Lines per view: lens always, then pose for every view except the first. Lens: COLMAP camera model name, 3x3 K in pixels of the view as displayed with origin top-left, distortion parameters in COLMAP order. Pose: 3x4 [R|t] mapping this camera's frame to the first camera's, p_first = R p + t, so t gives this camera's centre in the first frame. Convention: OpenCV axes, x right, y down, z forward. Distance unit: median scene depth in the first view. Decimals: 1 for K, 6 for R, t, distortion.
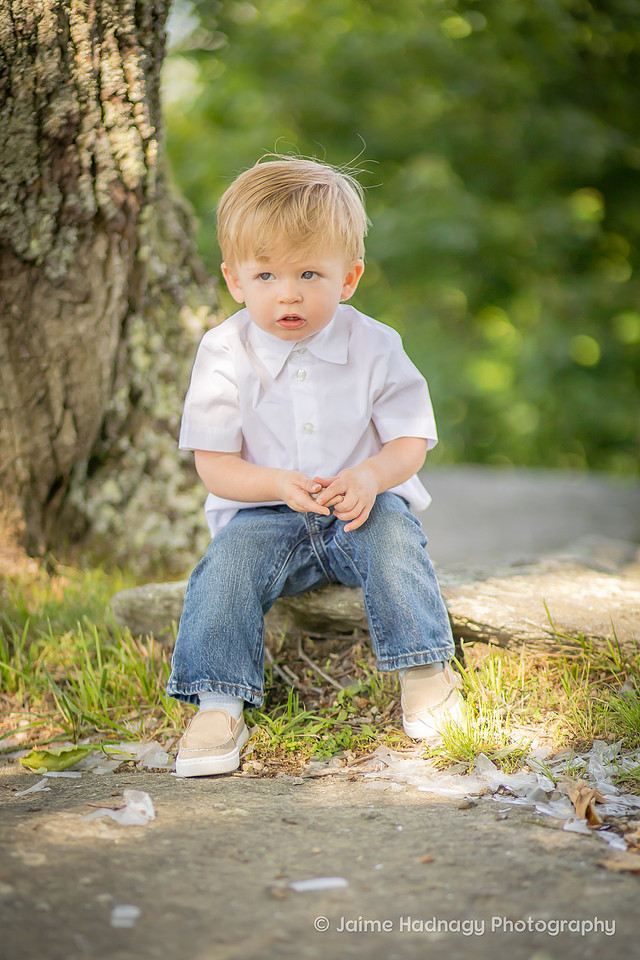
lens RADIAL K [[2481.0, 0, 320.0], [0, 2481.0, 480.0], [0, 0, 1]] dist [-0.019709, -0.968192]
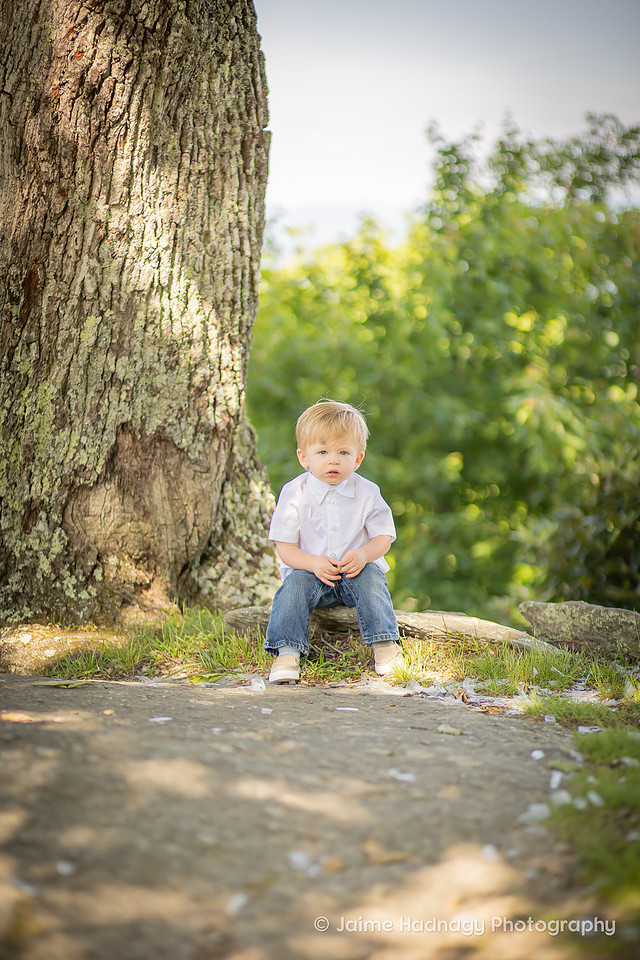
lens RADIAL K [[2206.3, 0, 243.5], [0, 2206.3, 480.3], [0, 0, 1]] dist [-0.039748, -1.001647]
pose [[0.998605, 0.049525, 0.018286, -0.097585], [-0.047212, 0.992760, -0.110446, 0.123910], [-0.023623, 0.109429, 0.993714, -0.713934]]
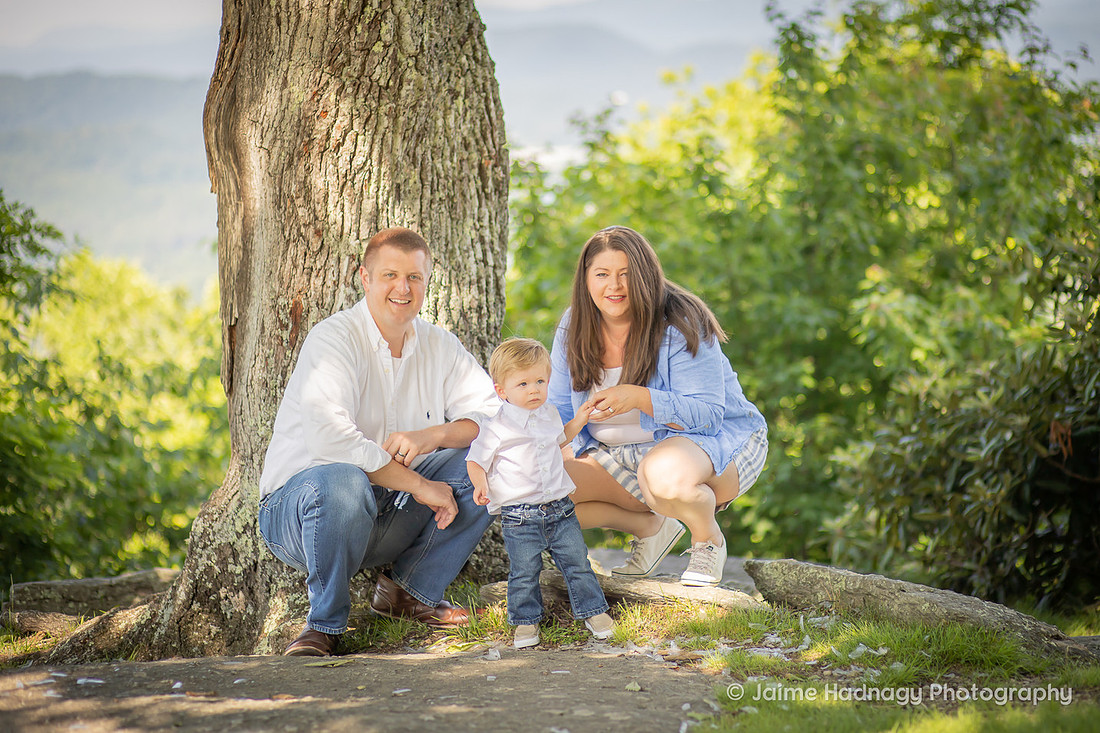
lens RADIAL K [[2842.8, 0, 549.8], [0, 2842.8, 365.8], [0, 0, 1]] dist [-0.019709, -0.968192]
pose [[0.999227, -0.011037, -0.037730, 0.076571], [0.007615, 0.995943, -0.089668, 0.071891], [0.038567, 0.089311, 0.995257, -1.518007]]
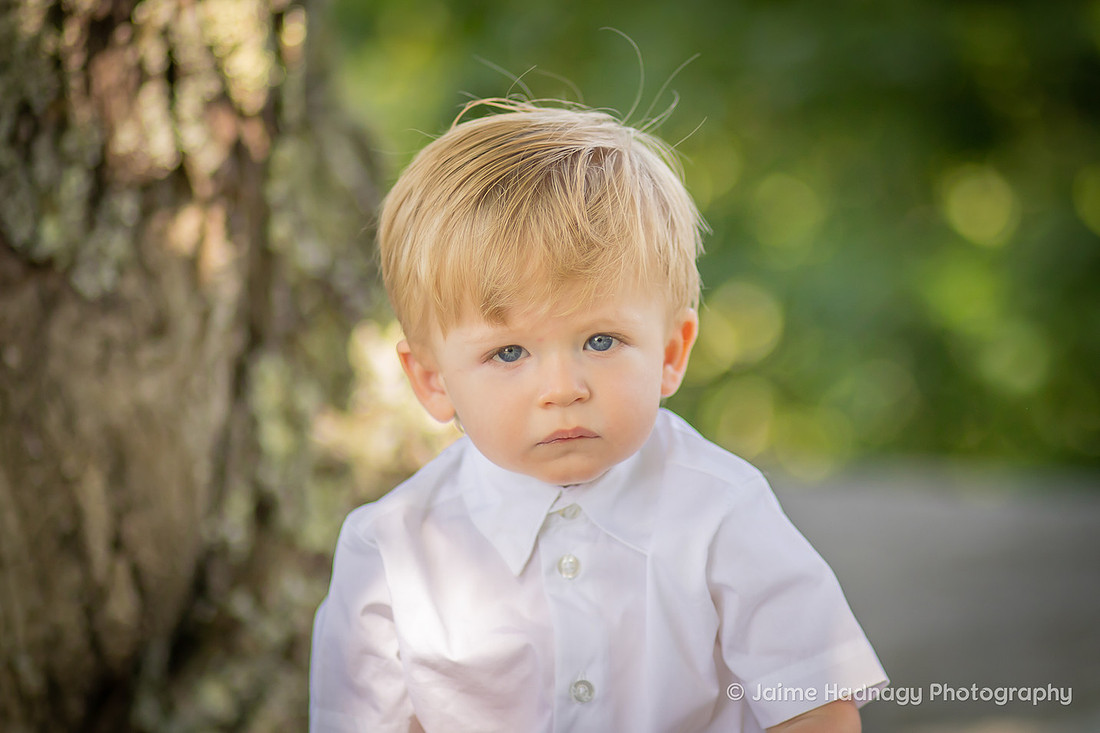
lens RADIAL K [[2842.8, 0, 549.8], [0, 2842.8, 365.8], [0, 0, 1]] dist [-0.019709, -0.968192]
pose [[0.999781, 0.001935, -0.020840, -0.002853], [-0.001680, 0.999924, 0.012237, -0.073883], [0.020862, -0.012199, 0.999708, 0.427546]]
